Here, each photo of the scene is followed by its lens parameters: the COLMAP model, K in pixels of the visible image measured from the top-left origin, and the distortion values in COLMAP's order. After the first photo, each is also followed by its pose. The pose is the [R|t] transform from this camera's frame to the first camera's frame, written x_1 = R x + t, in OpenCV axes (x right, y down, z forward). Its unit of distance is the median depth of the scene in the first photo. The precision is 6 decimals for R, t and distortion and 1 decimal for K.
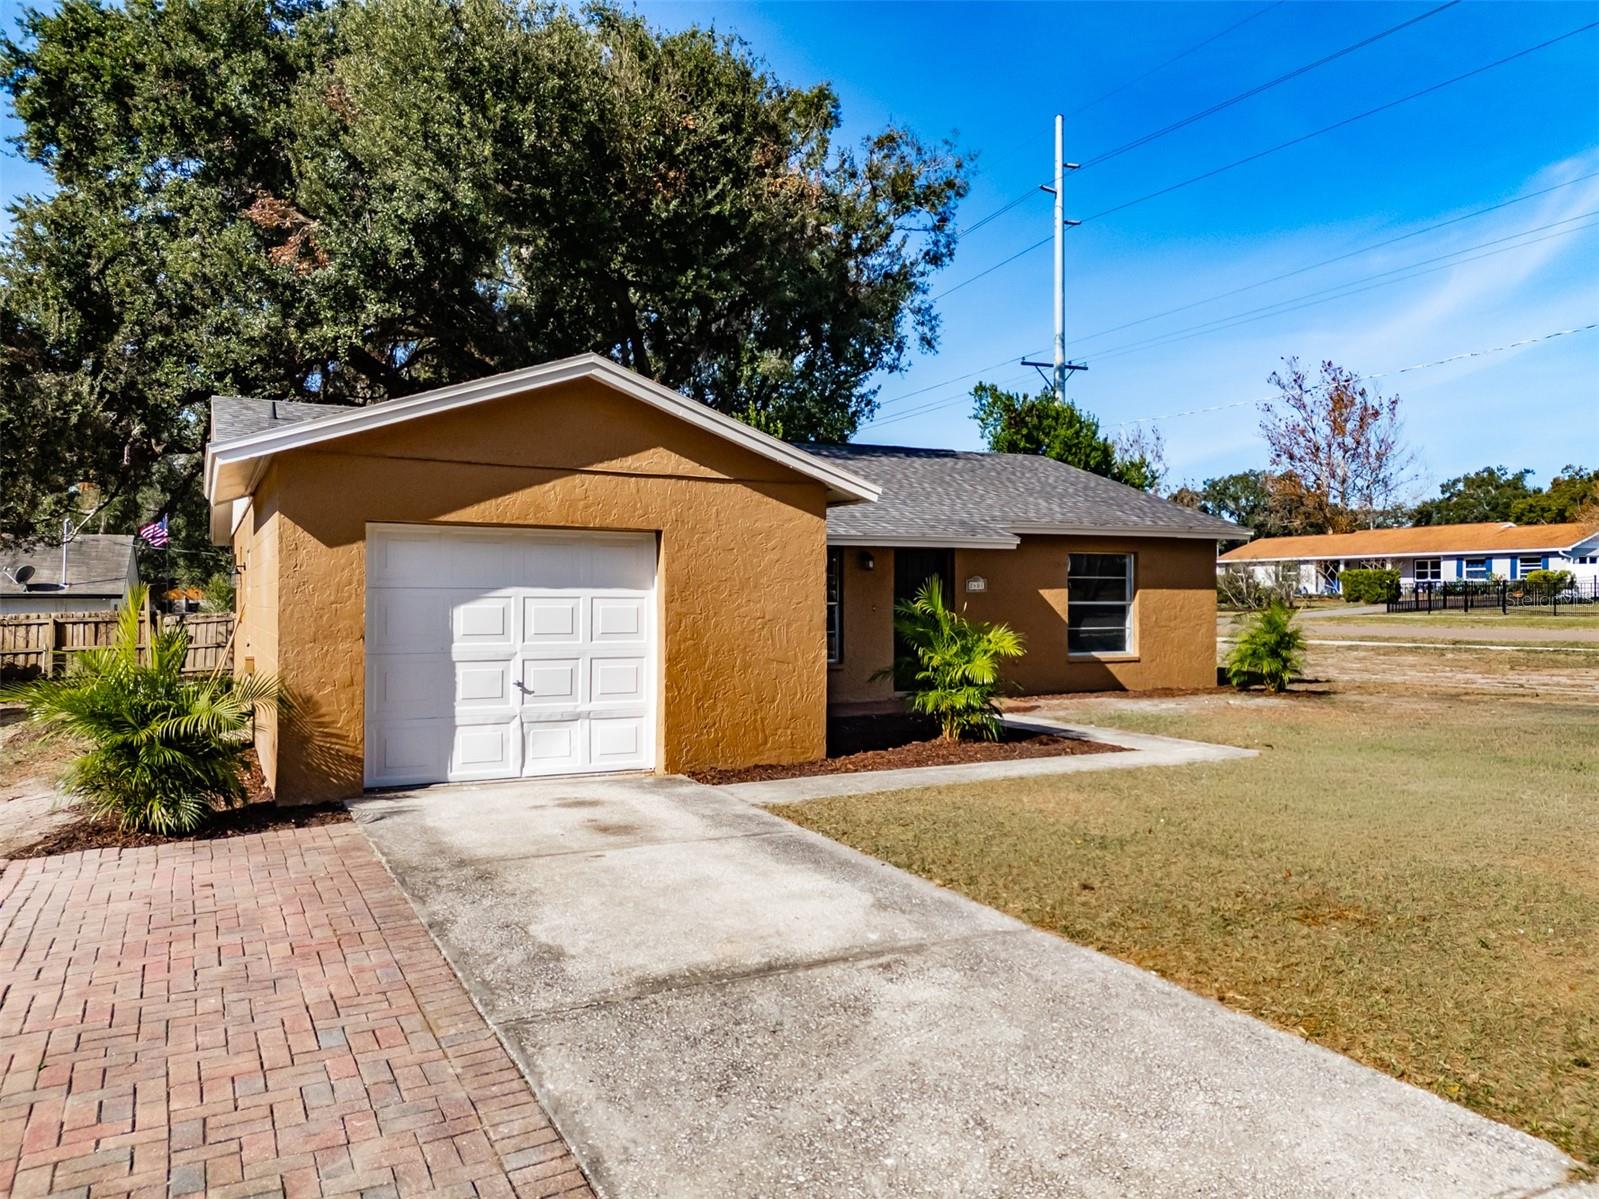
lens RADIAL K [[1179.8, 0, 799.5], [0, 1179.8, 599.5], [0, 0, 1]] dist [0.082120, -0.078687]
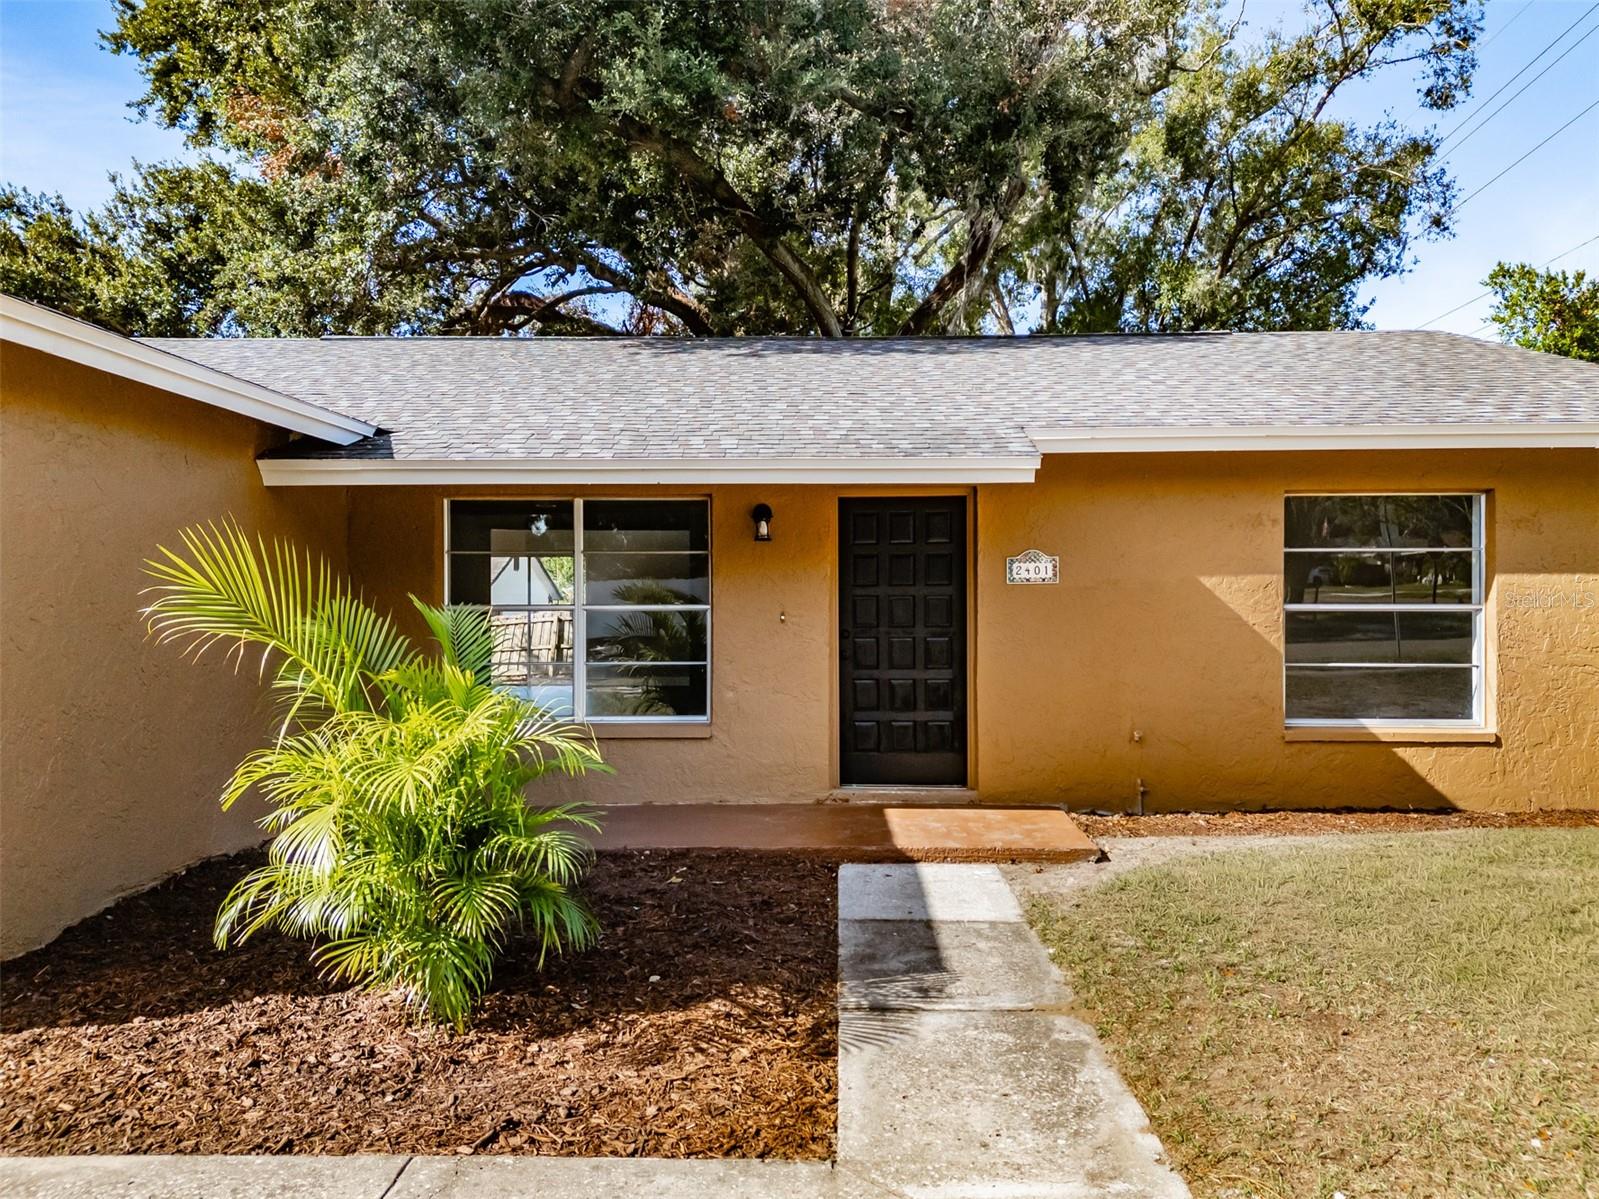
lens RADIAL K [[1174.0, 0, 799.5], [0, 1174.0, 599.5], [0, 0, 1]] dist [0.080454, -0.082584]
pose [[0.875098, -0.000105, -0.483946, 0.292870], [-0.000671, 0.999999, -0.001431, 0.000610], [0.483946, 0.001578, 0.875097, 0.537806]]
